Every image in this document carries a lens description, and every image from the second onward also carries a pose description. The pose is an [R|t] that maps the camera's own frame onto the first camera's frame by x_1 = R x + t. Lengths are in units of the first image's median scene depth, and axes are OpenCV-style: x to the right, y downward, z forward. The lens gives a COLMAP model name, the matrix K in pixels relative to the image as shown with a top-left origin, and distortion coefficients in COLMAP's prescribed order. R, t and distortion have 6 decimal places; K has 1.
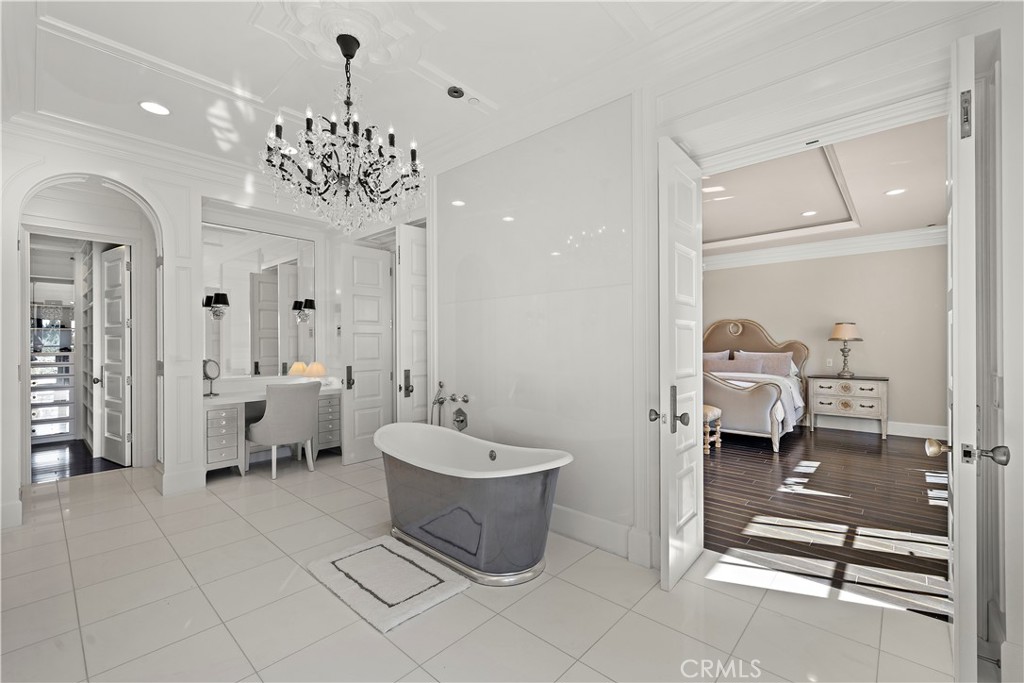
lens RADIAL K [[434.4, 0, 506.4], [0, 434.4, 343.0], [0, 0, 1]] dist [-0.001492, 0.000245]
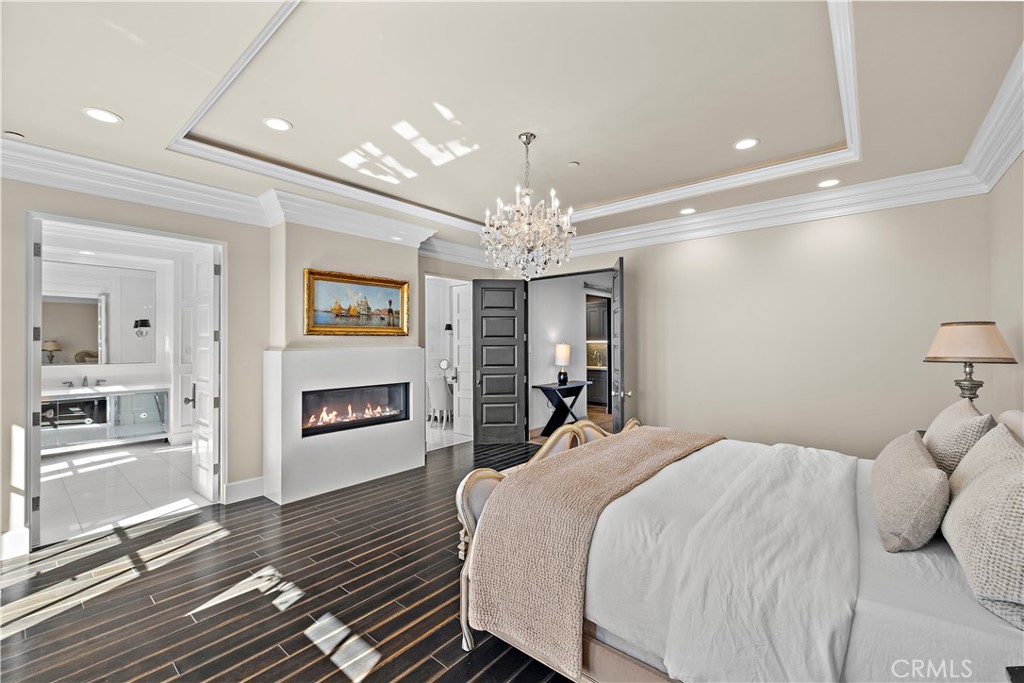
lens RADIAL K [[434.4, 0, 505.9], [0, 434.4, 344.3], [0, 0, 1]] dist [-0.001492, 0.000245]
pose [[0.025885, -0.003772, -0.999658, 1.822859], [0.004452, 0.999983, -0.003658, -0.044713], [0.999655, -0.004355, 0.025901, 1.833048]]
